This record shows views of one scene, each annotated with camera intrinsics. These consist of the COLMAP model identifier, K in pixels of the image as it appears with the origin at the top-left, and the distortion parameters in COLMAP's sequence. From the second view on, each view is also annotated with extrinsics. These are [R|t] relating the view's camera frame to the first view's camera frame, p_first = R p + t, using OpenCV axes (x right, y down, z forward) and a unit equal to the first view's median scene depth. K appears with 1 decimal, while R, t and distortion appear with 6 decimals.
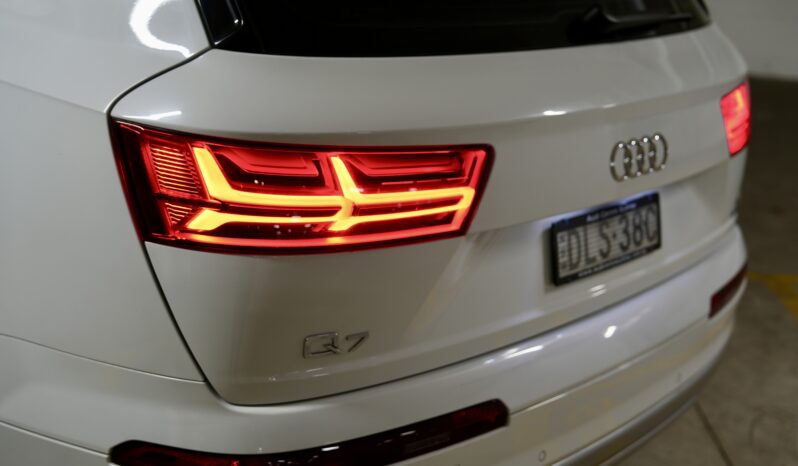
lens RADIAL K [[1061.3, 0, 399.0], [0, 1061.3, 233.0], [0, 0, 1]] dist [0.162194, 0.023466]
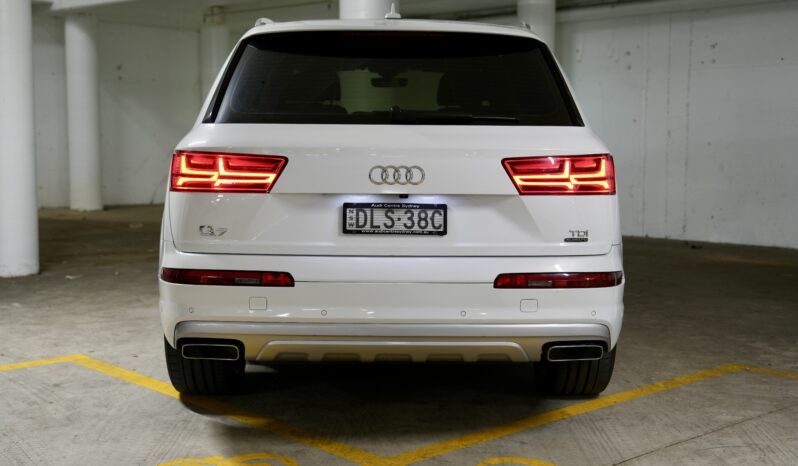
lens RADIAL K [[1061.3, 0, 399.0], [0, 1061.3, 233.0], [0, 0, 1]] dist [0.162194, 0.023466]
pose [[0.663370, -0.024440, -0.747893, 2.017689], [-0.182781, 0.963899, -0.193623, 0.491833], [0.725625, 0.265144, 0.634954, -0.269783]]
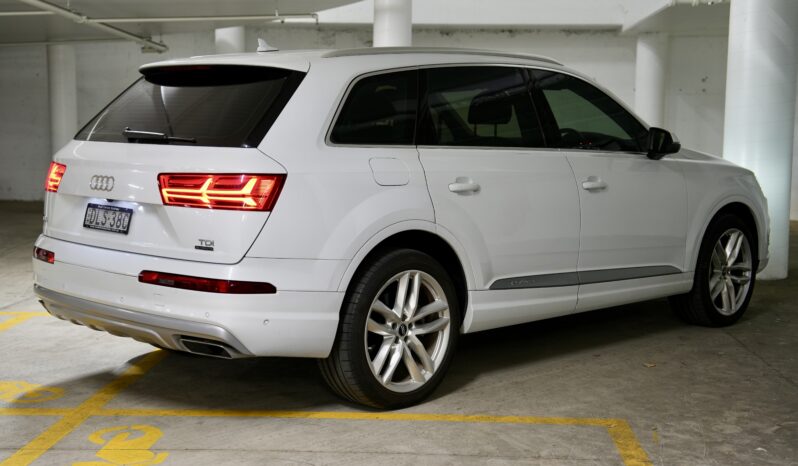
lens RADIAL K [[1061.3, 0, 399.0], [0, 1061.3, 233.0], [0, 0, 1]] dist [0.162194, 0.023466]
pose [[-0.061485, -0.013766, -0.998013, 3.166514], [-0.351860, 0.936012, 0.008767, -0.268071], [0.934031, 0.351699, -0.062394, 2.175928]]
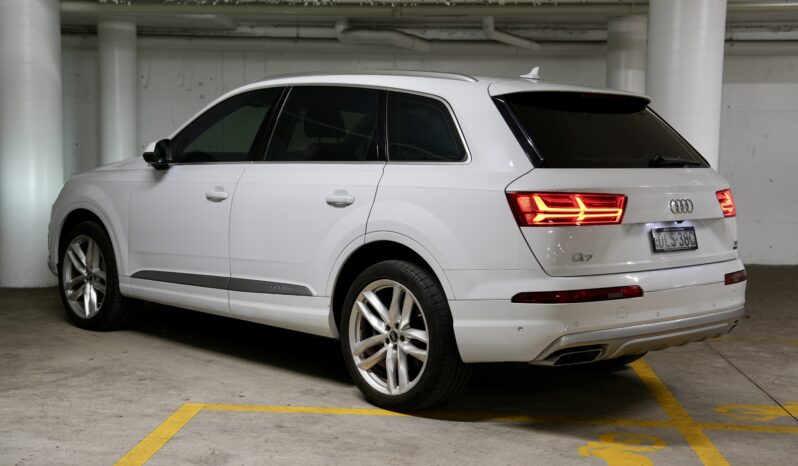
lens RADIAL K [[1061.3, 0, 399.0], [0, 1061.3, 233.0], [0, 0, 1]] dist [0.162194, 0.023466]
pose [[0.993718, -0.081343, -0.076862, -0.324046], [0.059378, 0.965382, -0.253990, 0.743661], [0.094862, 0.247831, 0.964148, -1.919794]]
